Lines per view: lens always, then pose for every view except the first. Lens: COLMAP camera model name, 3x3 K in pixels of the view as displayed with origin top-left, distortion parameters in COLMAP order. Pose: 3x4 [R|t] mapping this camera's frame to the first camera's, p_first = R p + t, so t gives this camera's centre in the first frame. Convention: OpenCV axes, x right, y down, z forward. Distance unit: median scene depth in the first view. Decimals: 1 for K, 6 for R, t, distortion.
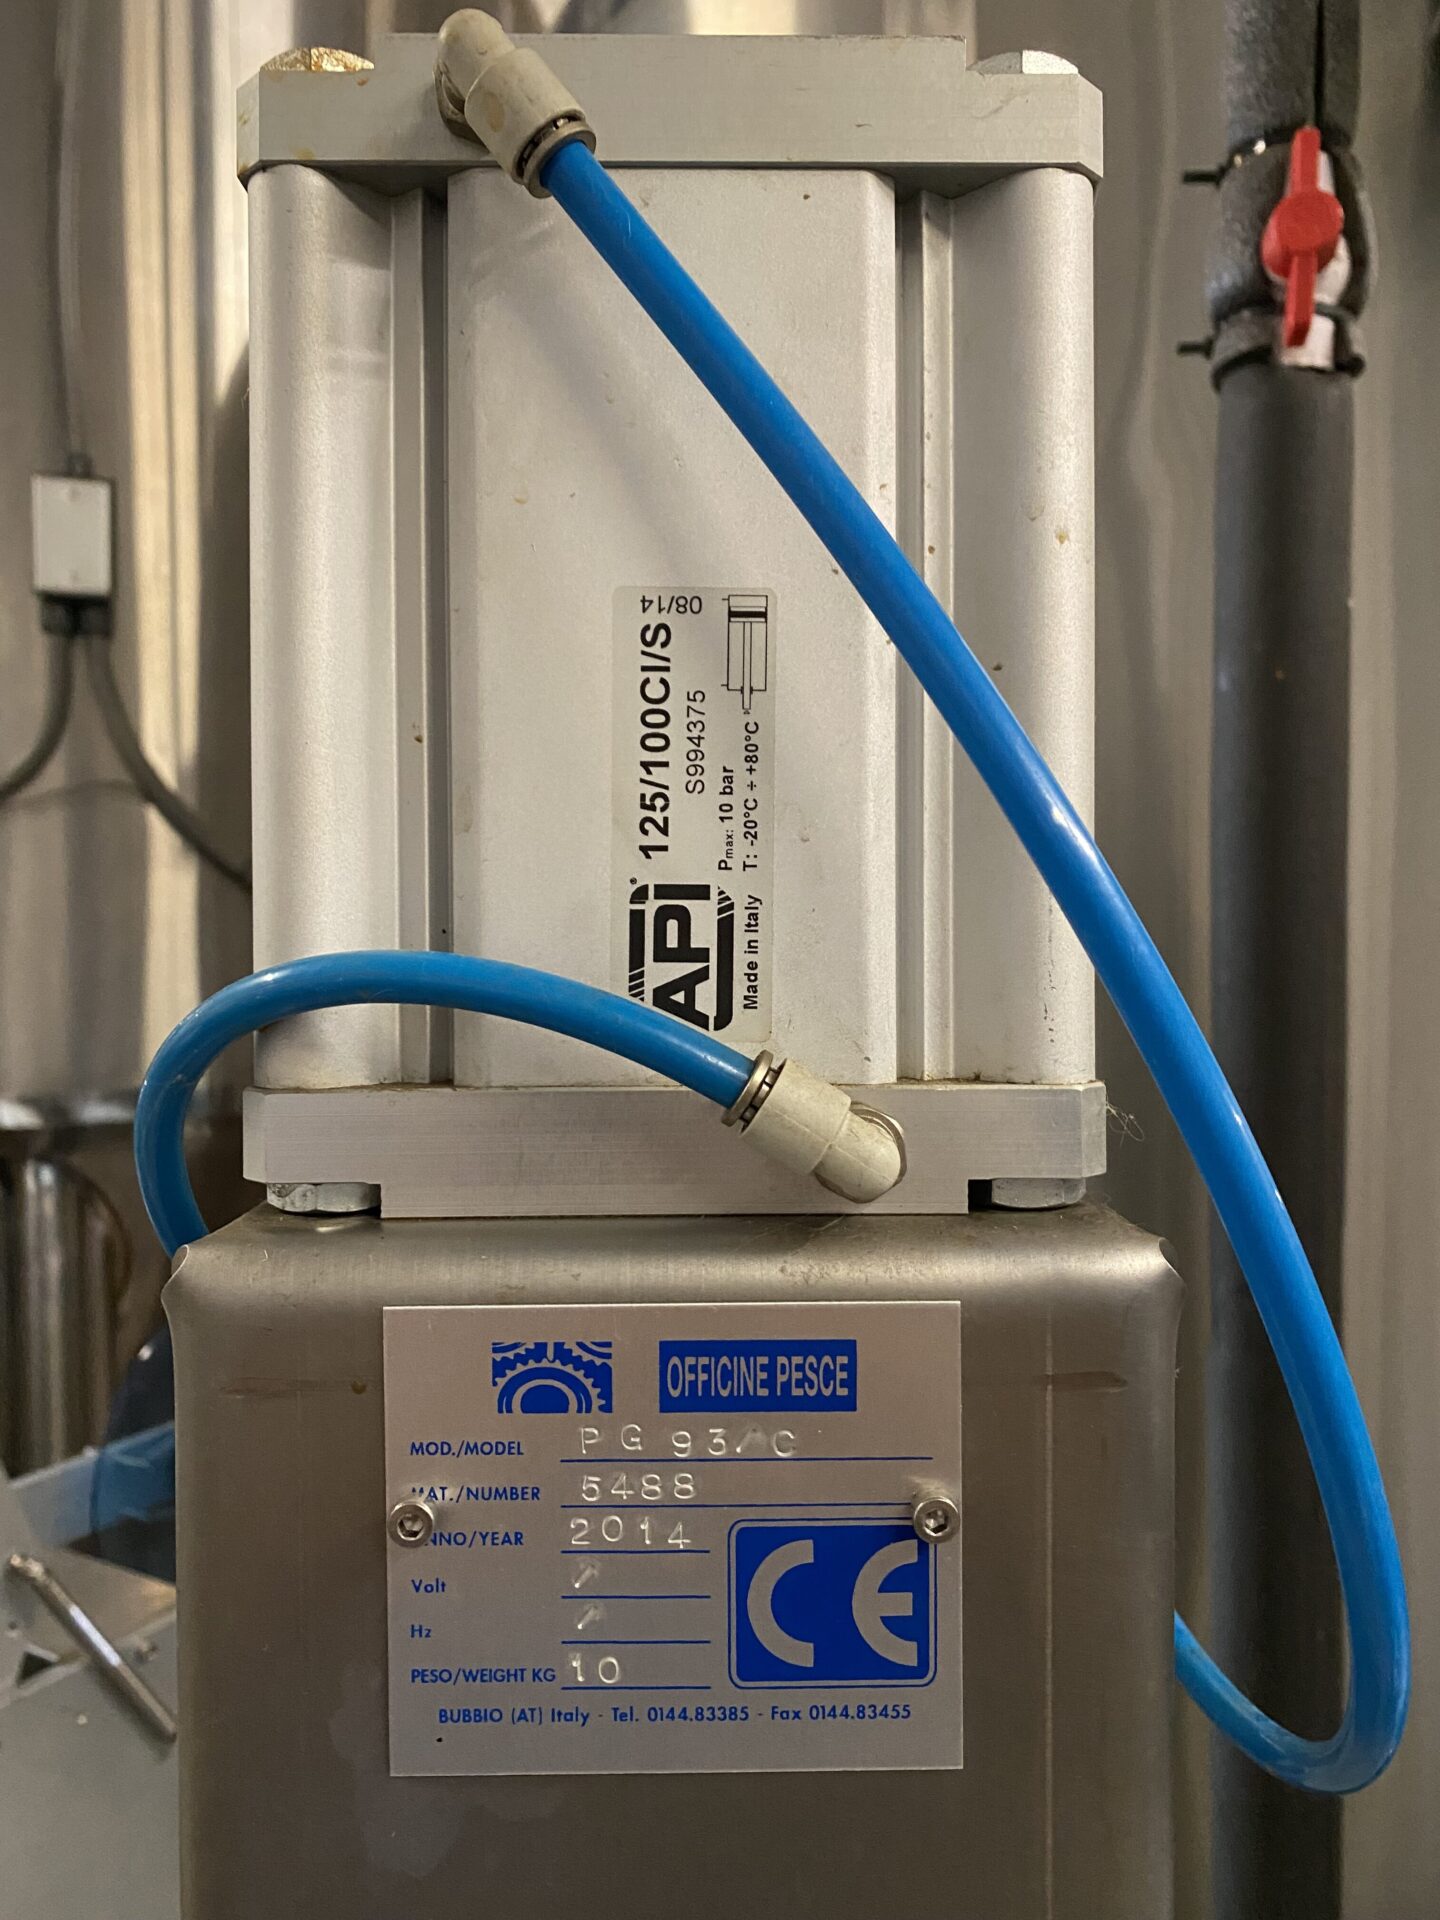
lens RADIAL K [[1472.7, 0, 737.6], [0, 1472.7, 942.7], [0, 0, 1]] dist [0.031150, -0.037480]
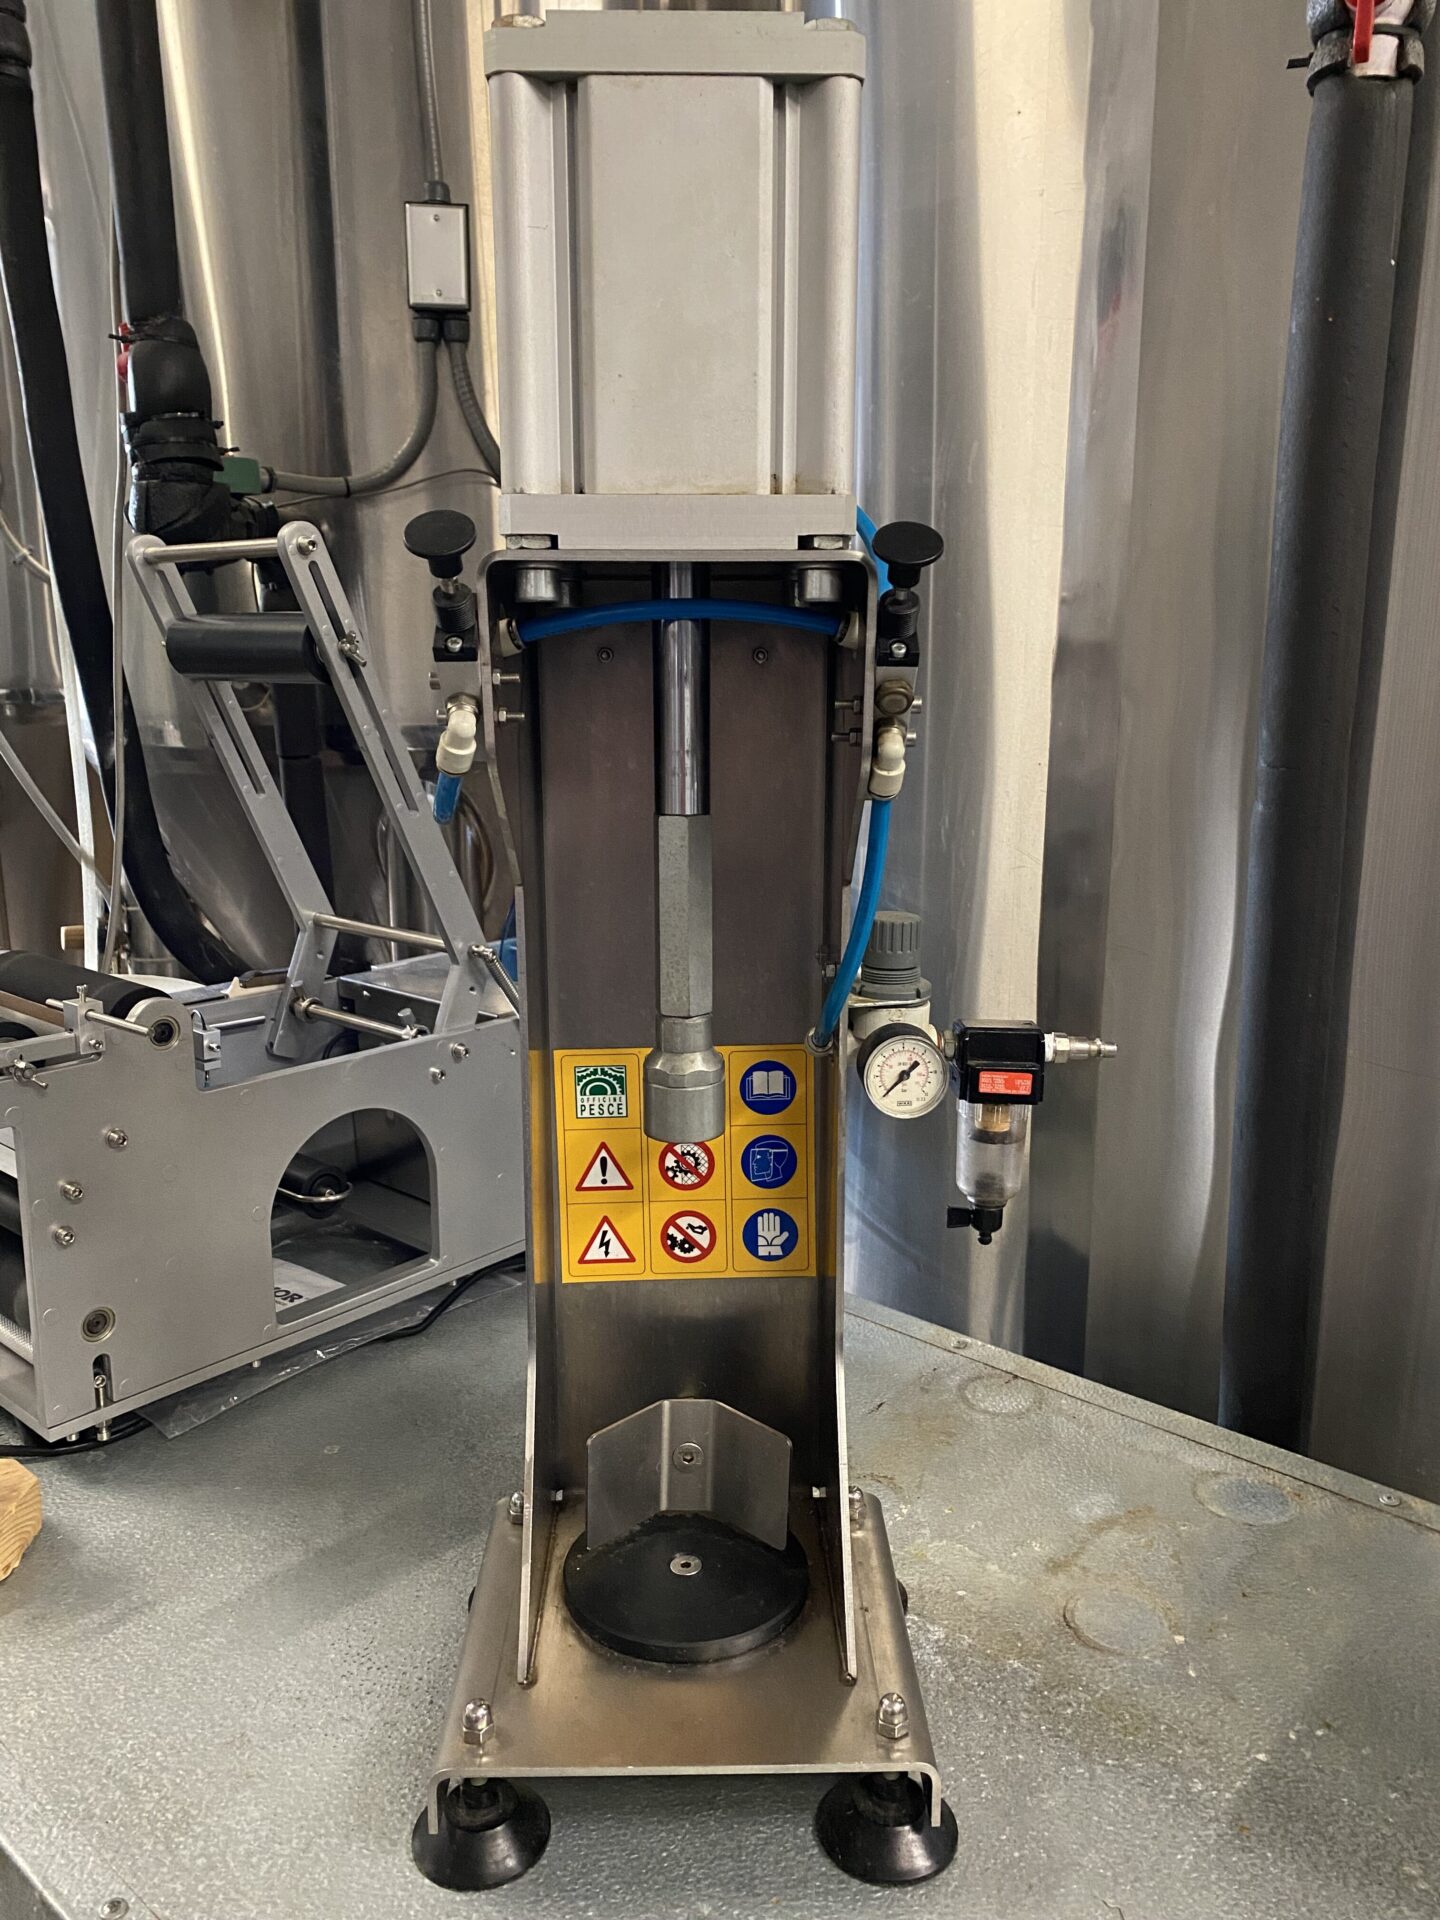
lens RADIAL K [[1445.8, 0, 727.3], [0, 1445.8, 953.9], [0, 0, 1]] dist [0.023615, -0.028243]
pose [[0.981268, 0.041012, -0.188229, 0.085814], [-0.003689, 0.980897, 0.194492, 0.138068], [0.192610, -0.190155, 0.962675, -0.529470]]
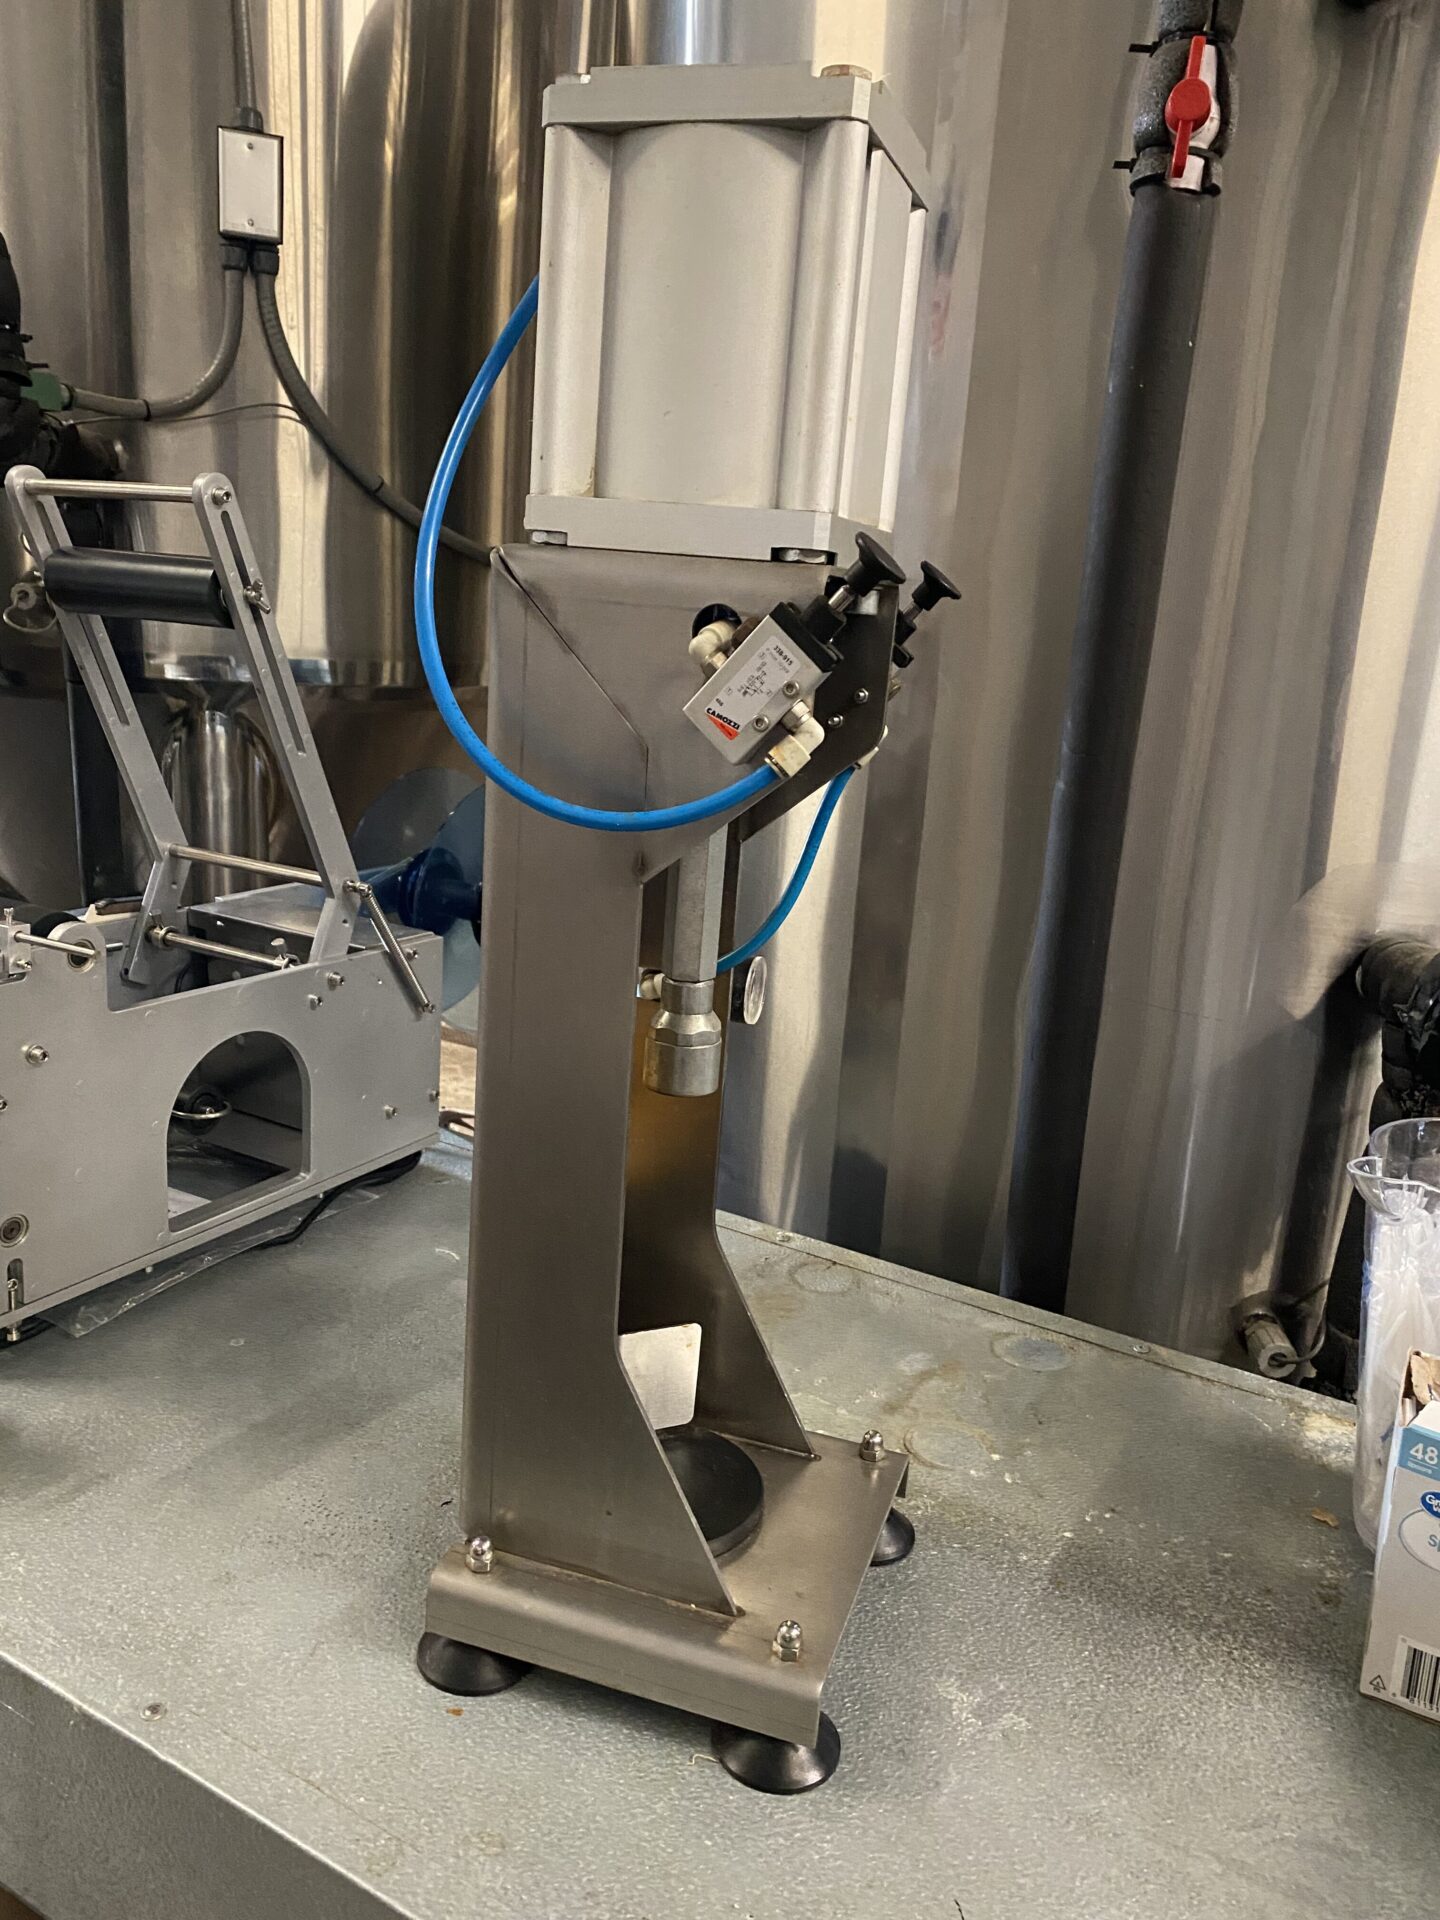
lens RADIAL K [[1448.4, 0, 720.0], [0, 1448.4, 960.0], [0, 0, 1]] dist [0.016720, -0.021310]
pose [[0.997623, 0.067359, 0.014558, -0.094790], [-0.068902, 0.971060, 0.228681, 0.107388], [0.001267, -0.229140, 0.973393, -0.752955]]
